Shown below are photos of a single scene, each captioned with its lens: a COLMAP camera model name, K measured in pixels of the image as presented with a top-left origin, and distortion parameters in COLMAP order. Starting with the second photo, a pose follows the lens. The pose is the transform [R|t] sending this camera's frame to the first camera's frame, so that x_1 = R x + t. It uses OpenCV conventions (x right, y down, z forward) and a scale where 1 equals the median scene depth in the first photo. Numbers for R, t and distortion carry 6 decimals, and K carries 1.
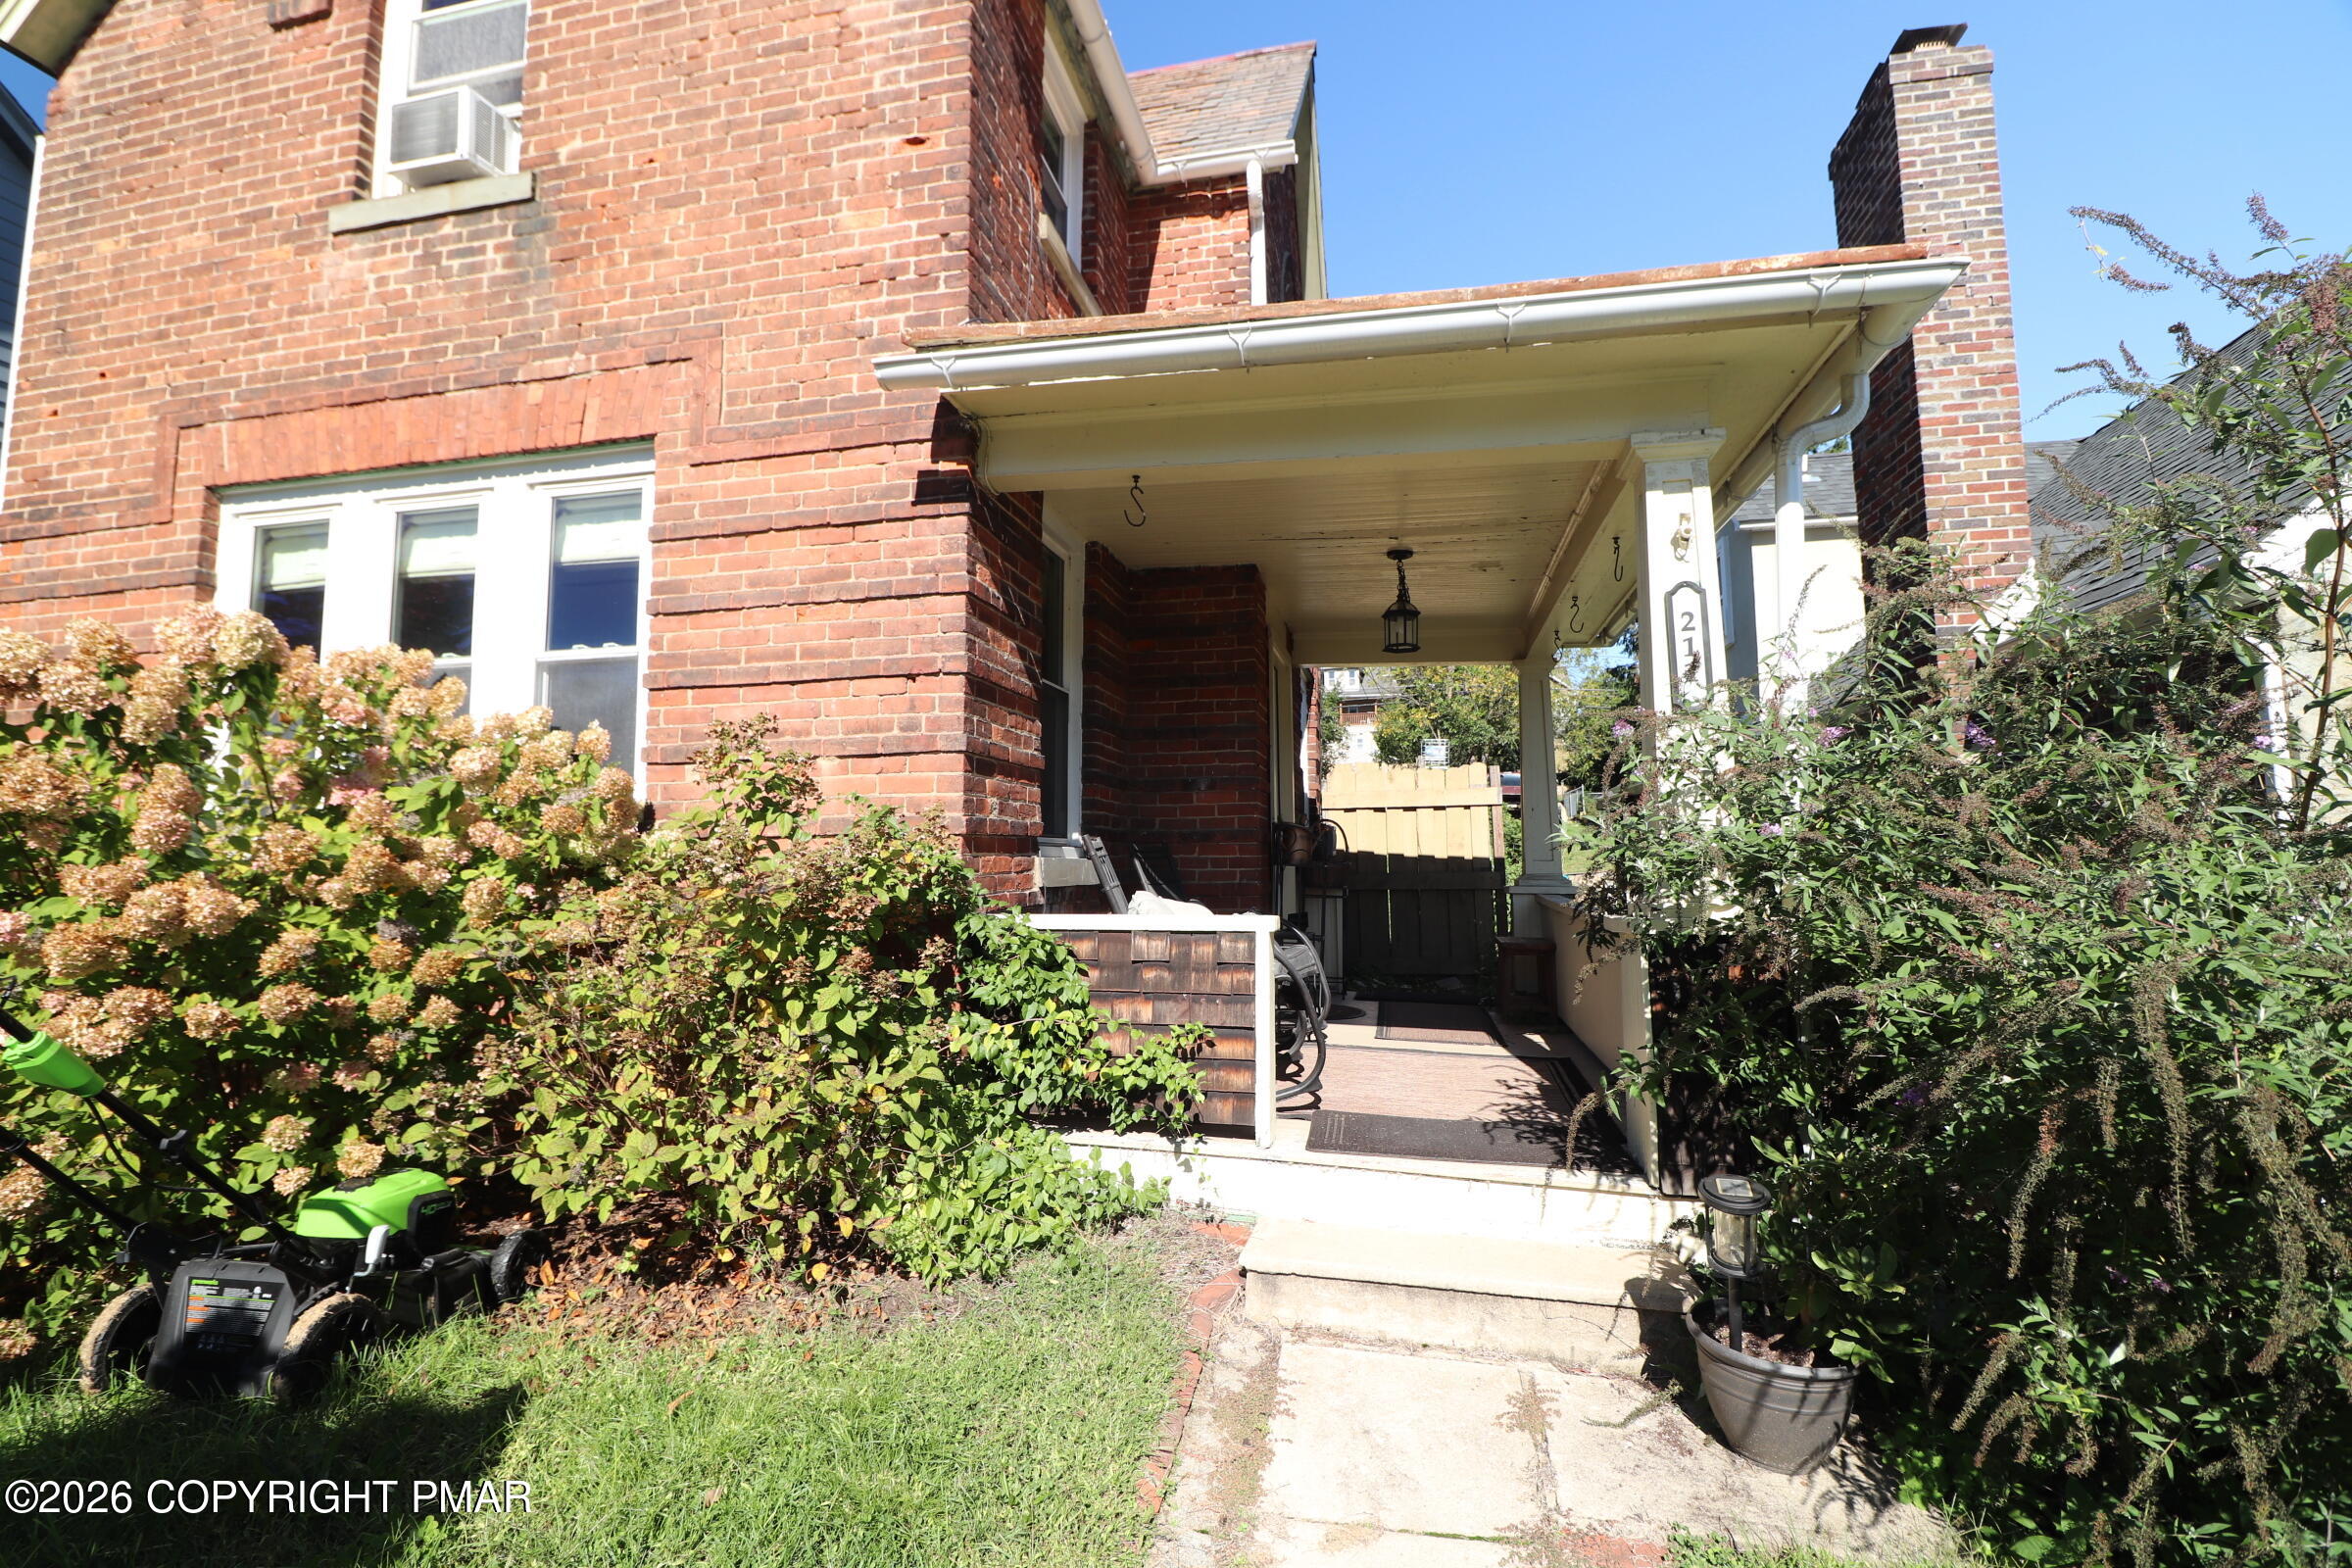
lens RADIAL K [[1091.0, 0, 1169.1], [0, 1091.0, 775.7], [0, 0, 1]] dist [-0.015830, -0.001127]
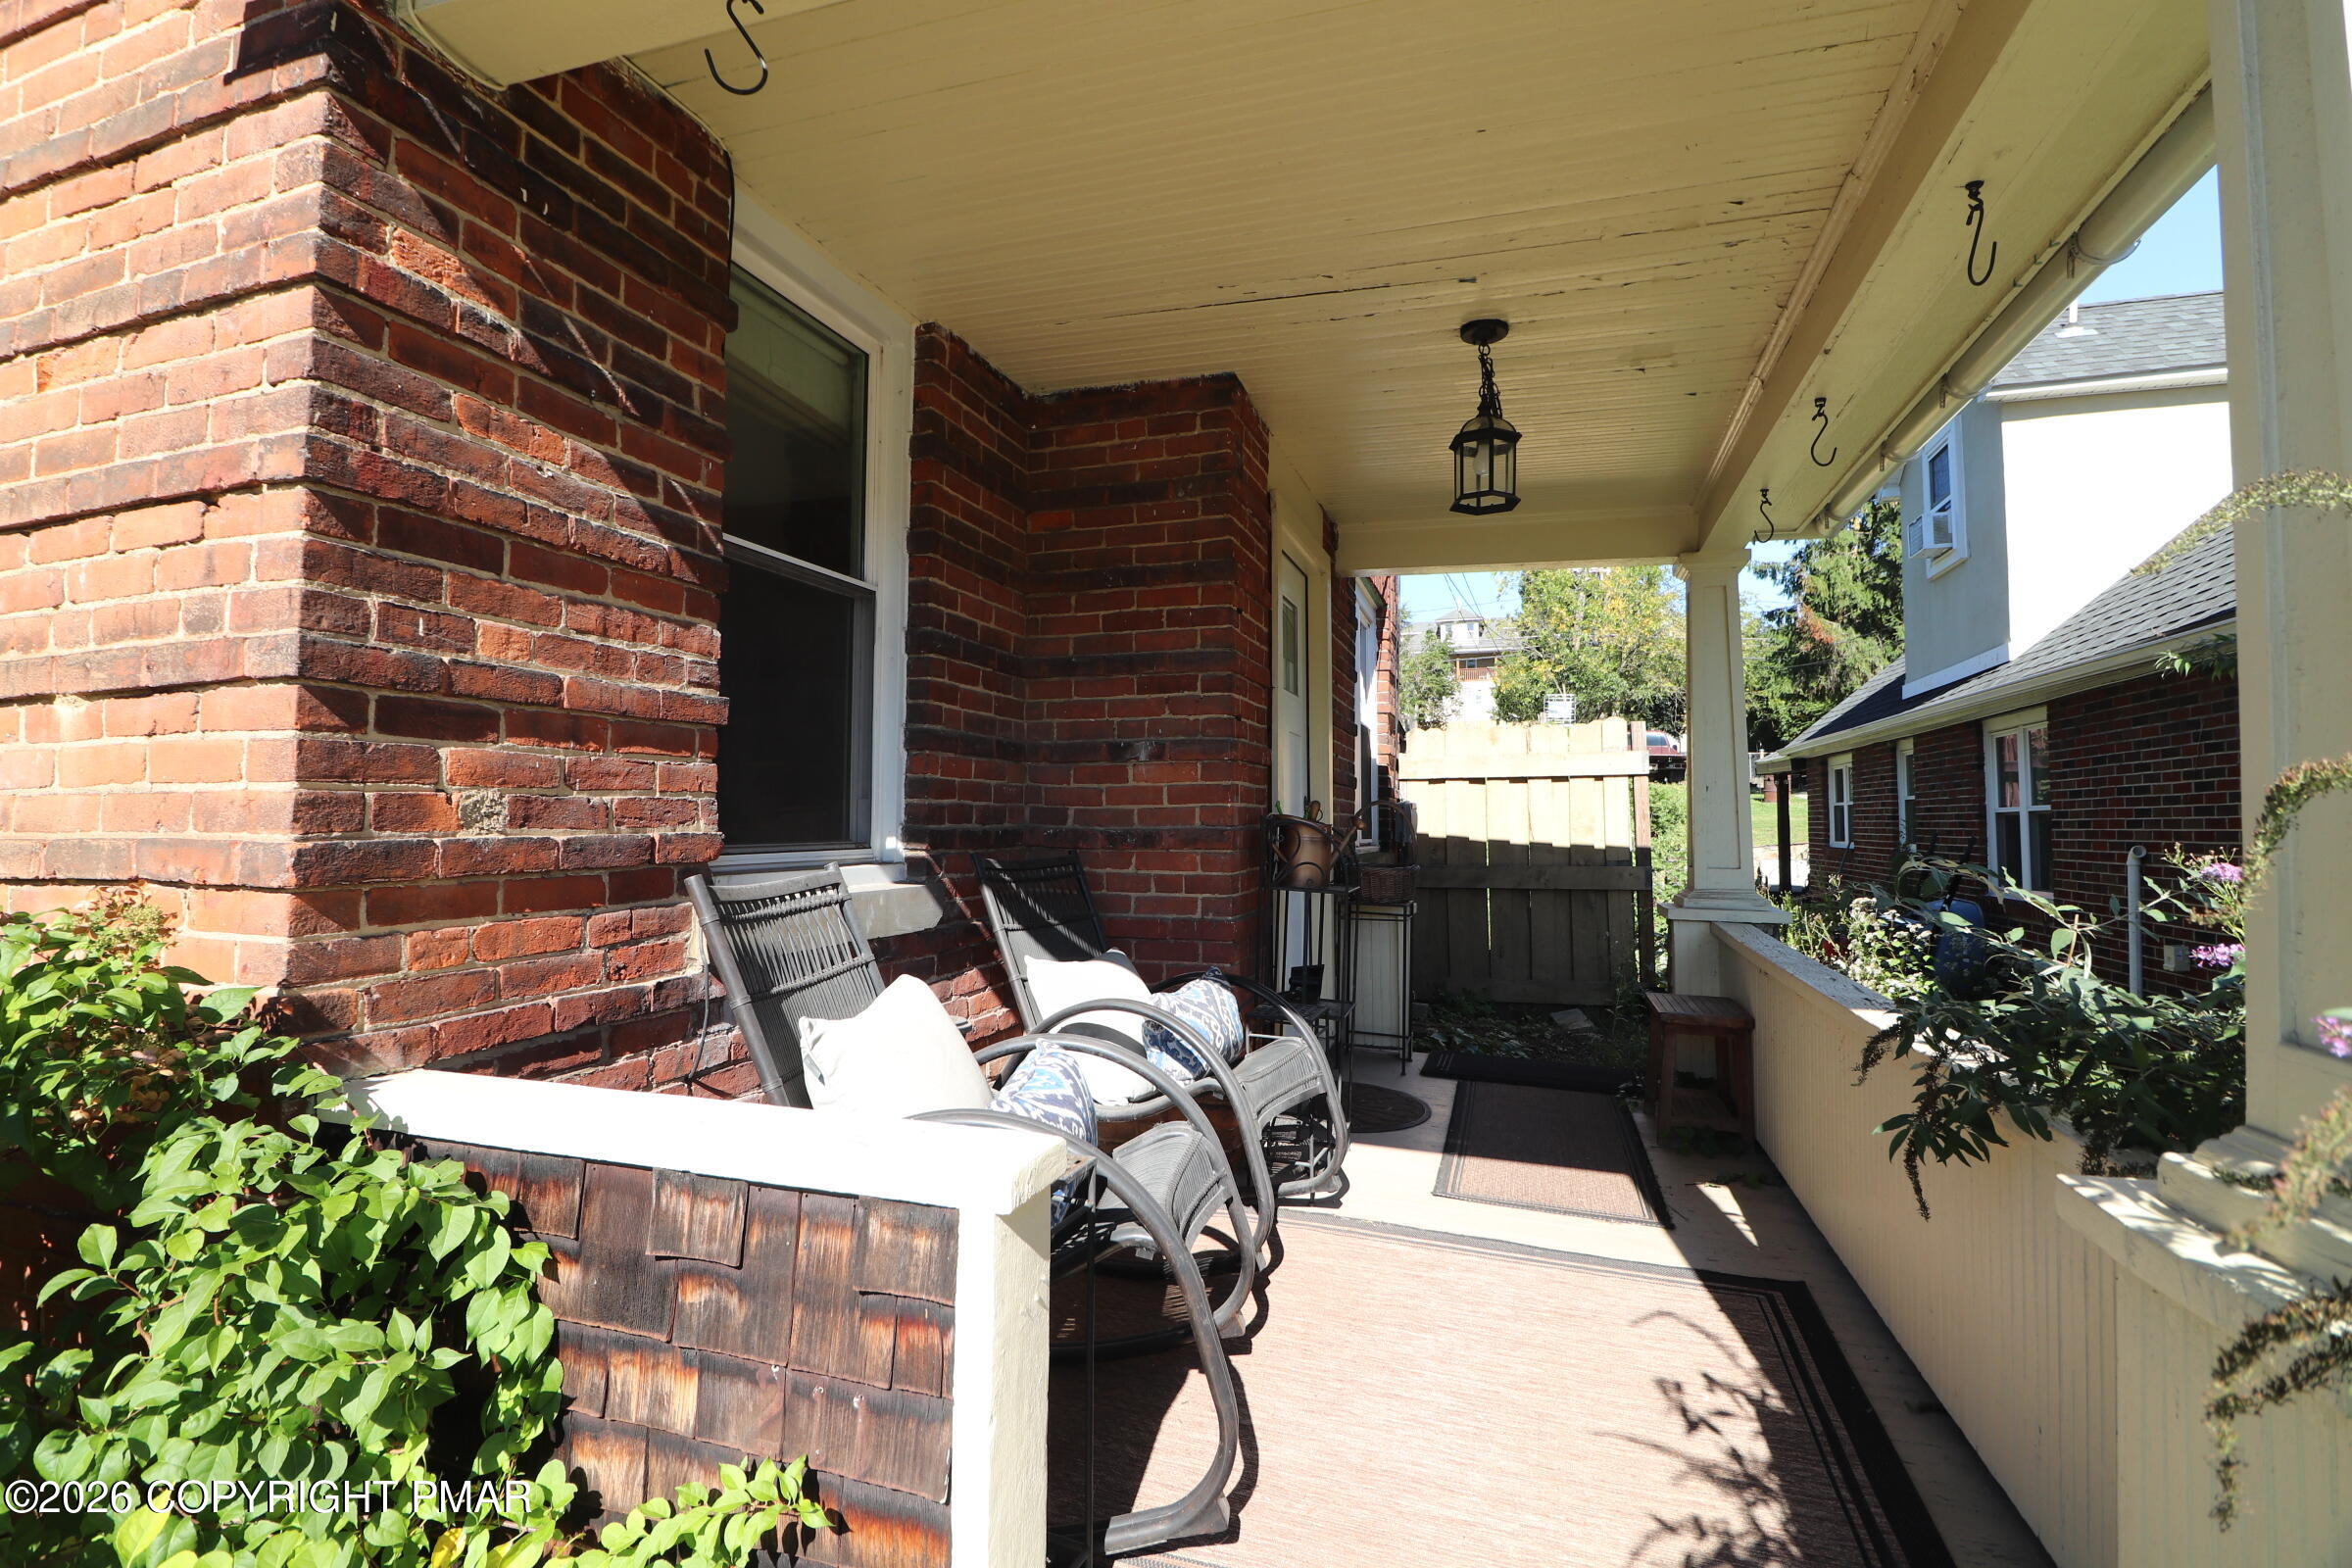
lens RADIAL K [[1091.0, 0, 1175.4], [0, 1091.0, 780.0], [0, 0, 1]] dist [-0.015830, -0.001127]
pose [[0.994982, 0.002861, -0.100017, 0.105320], [0.001294, 0.999140, 0.041455, -0.000861], [0.100049, -0.041376, 0.994122, 0.404500]]
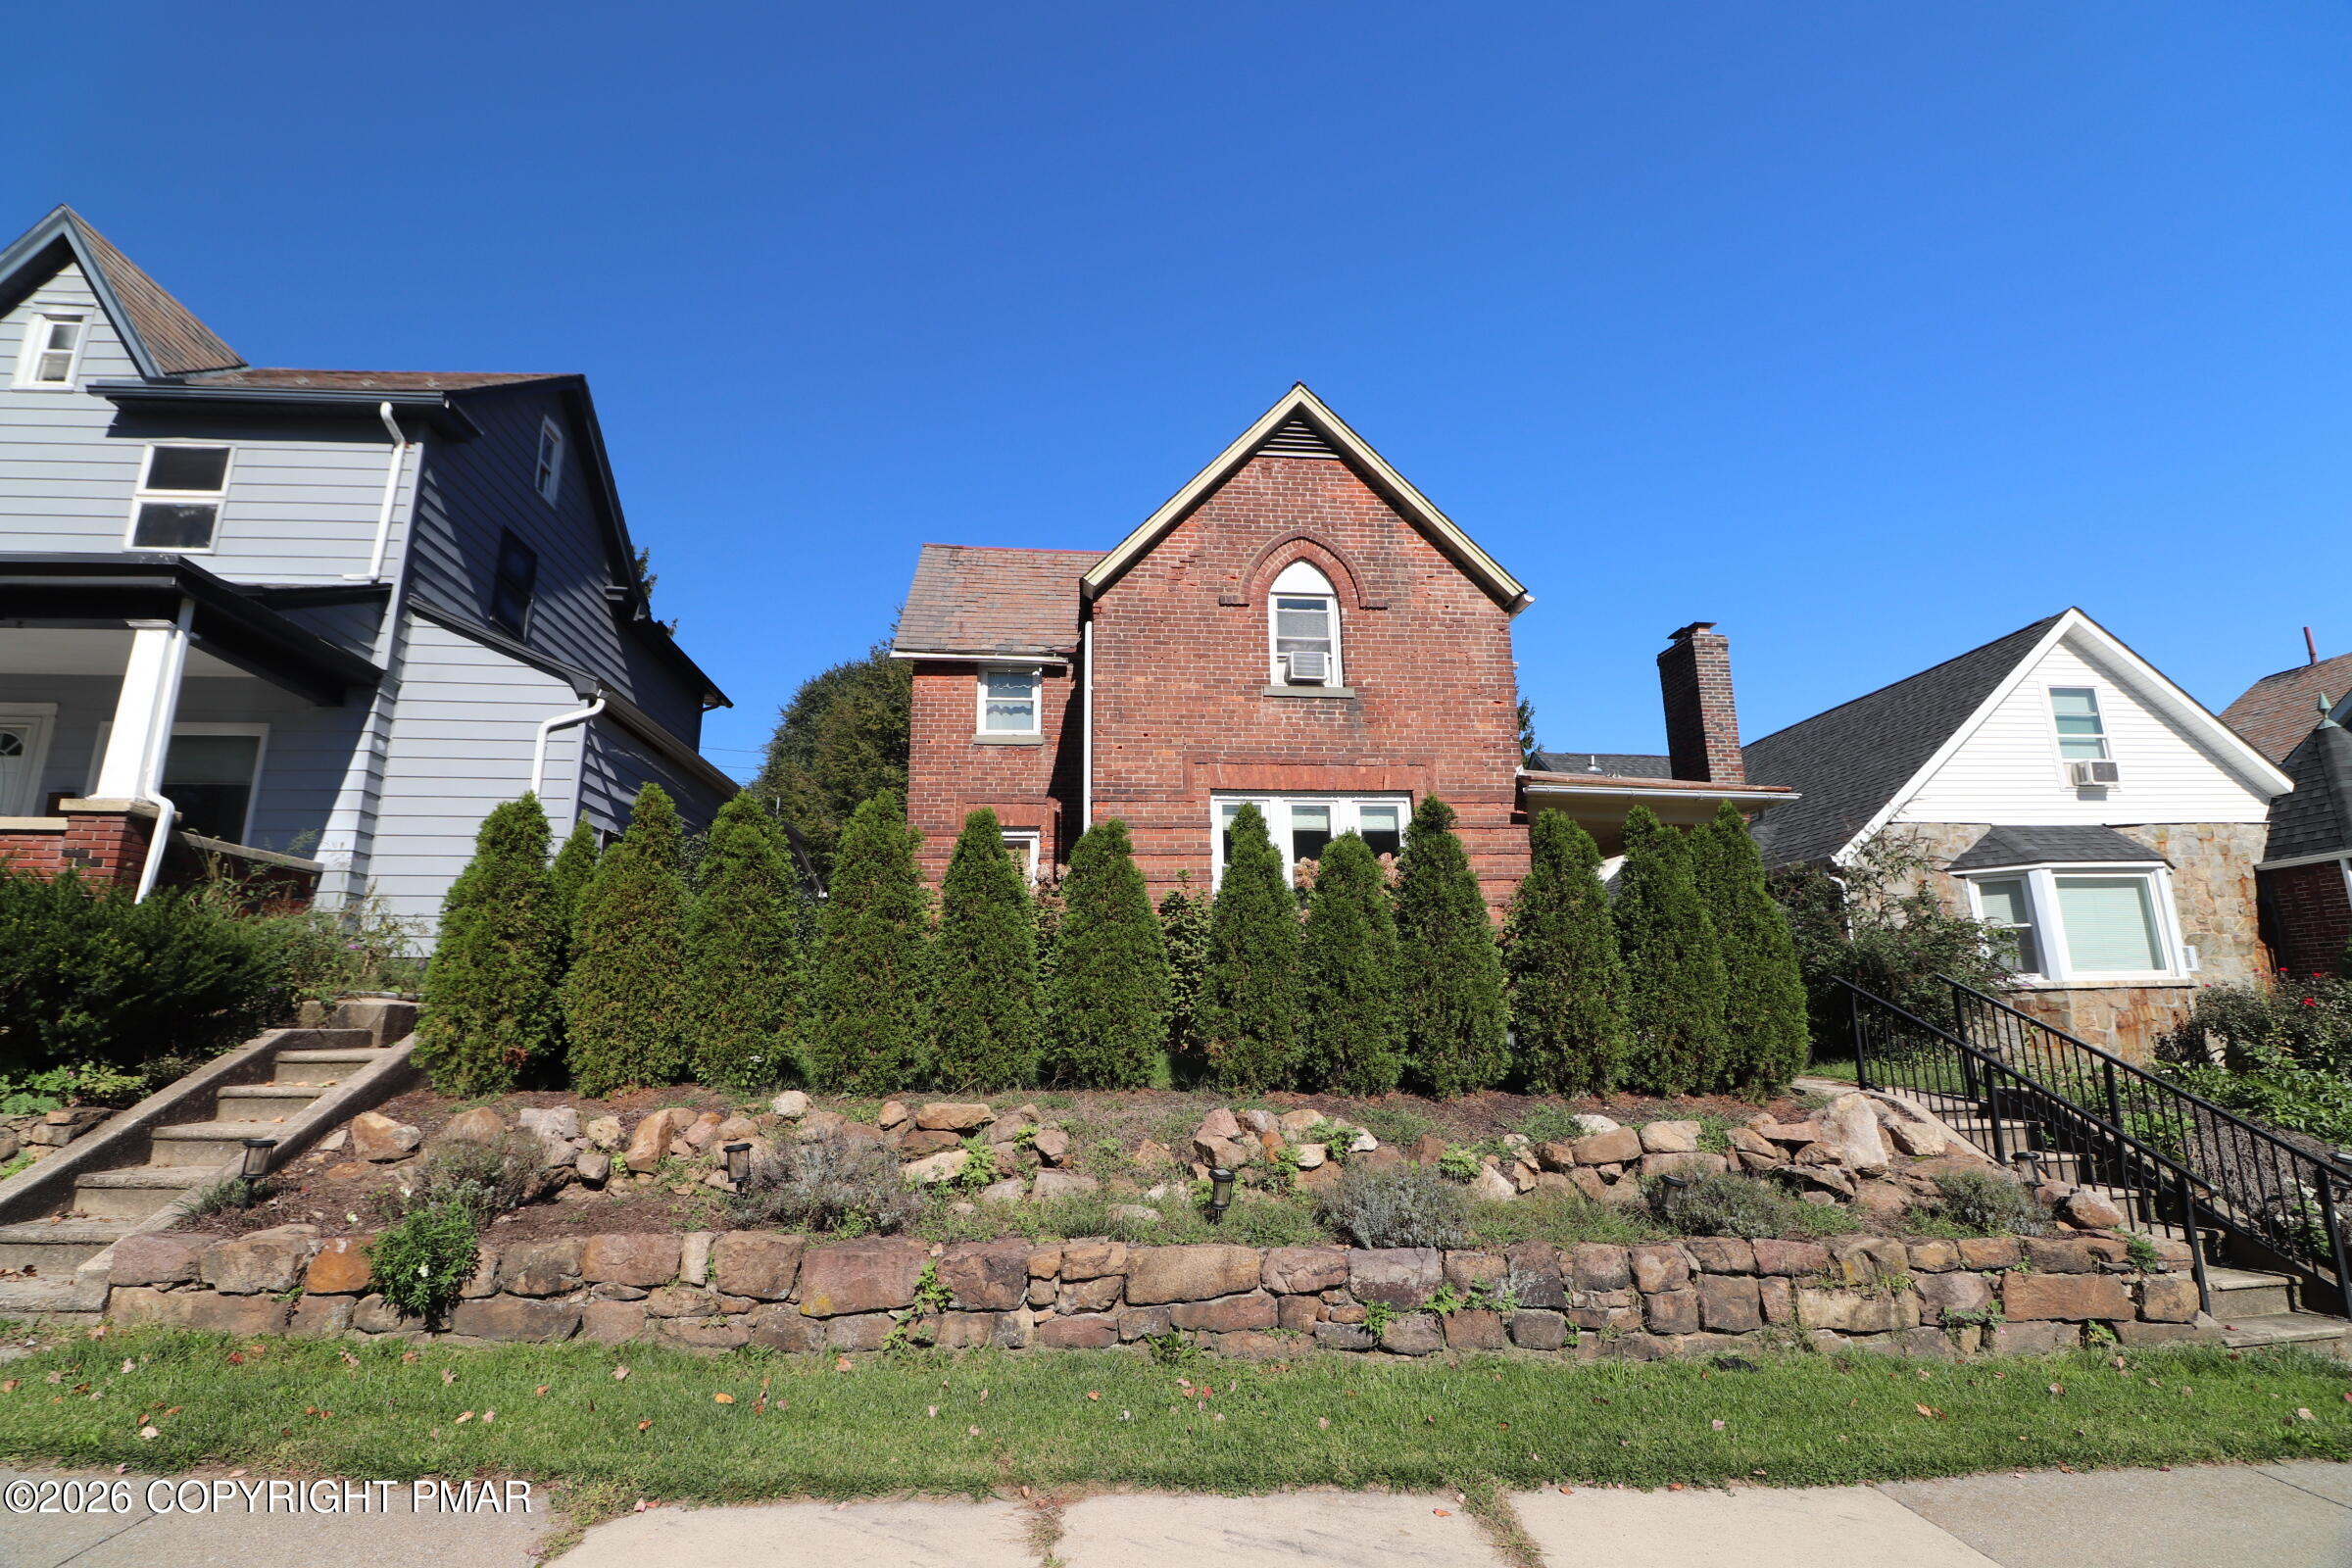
lens RADIAL K [[1091.0, 0, 1173.6], [0, 1091.0, 779.2], [0, 0, 1]] dist [-0.015830, -0.001127]
pose [[0.947316, 0.065091, 0.313618, -1.357158], [-0.019422, 0.989005, -0.146600, 0.062000], [-0.319712, 0.132785, 0.938164, -1.028973]]
